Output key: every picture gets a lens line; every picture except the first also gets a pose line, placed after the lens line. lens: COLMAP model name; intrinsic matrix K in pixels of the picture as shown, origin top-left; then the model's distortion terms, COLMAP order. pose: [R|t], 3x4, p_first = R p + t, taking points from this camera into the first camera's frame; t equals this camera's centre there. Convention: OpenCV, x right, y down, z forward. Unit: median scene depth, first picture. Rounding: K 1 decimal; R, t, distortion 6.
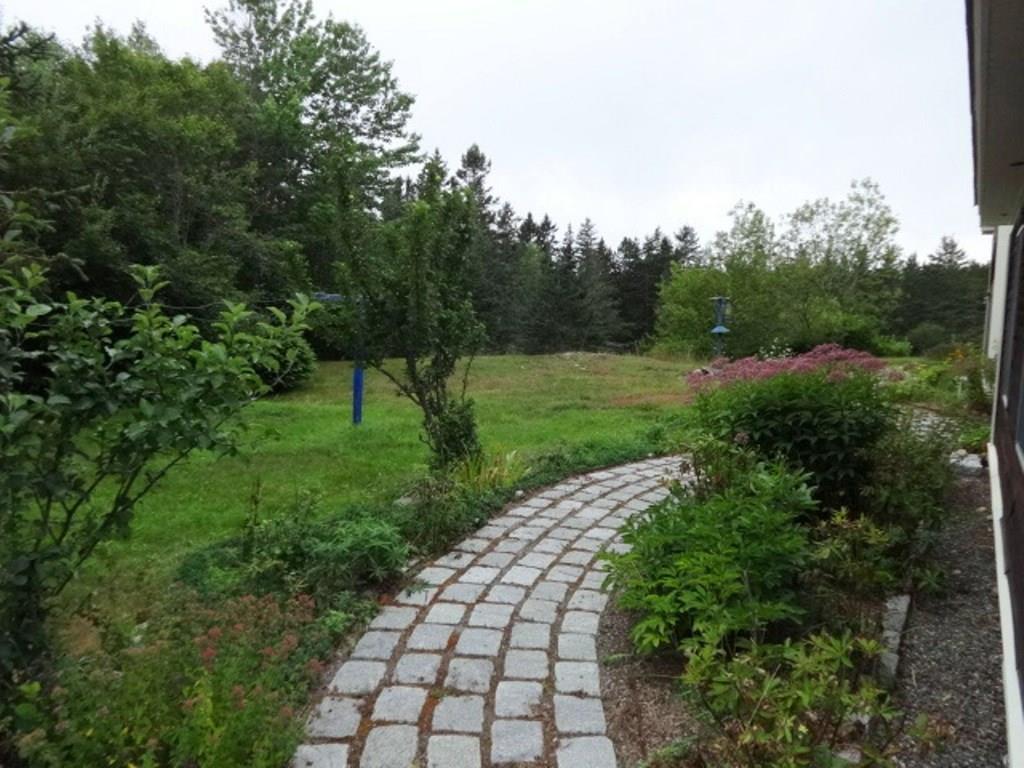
lens RADIAL K [[772.3, 0, 512.0], [0, 772.3, 384.0], [0, 0, 1]] dist [0.003181, 0.001755]
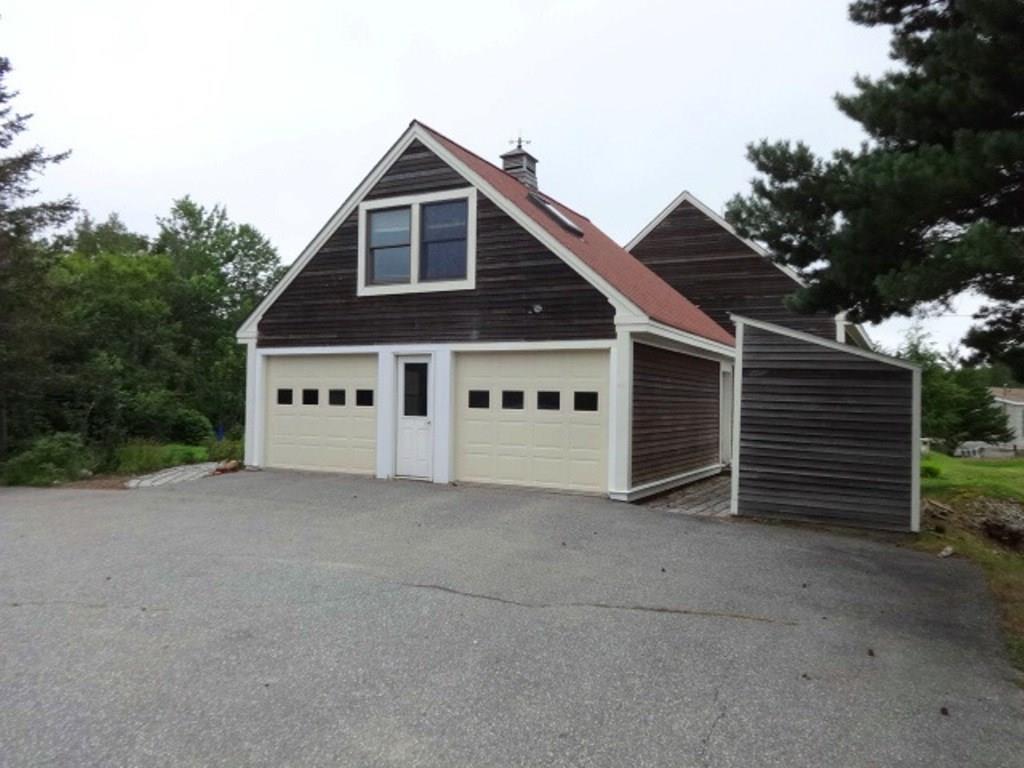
lens RADIAL K [[772.3, 0, 512.0], [0, 772.3, 384.0], [0, 0, 1]] dist [0.003181, 0.001755]
pose [[0.997124, 0.004485, 0.075651, 0.215579], [0.005806, 0.990792, -0.135266, 0.078201], [-0.075561, 0.135316, 0.987917, -0.584985]]
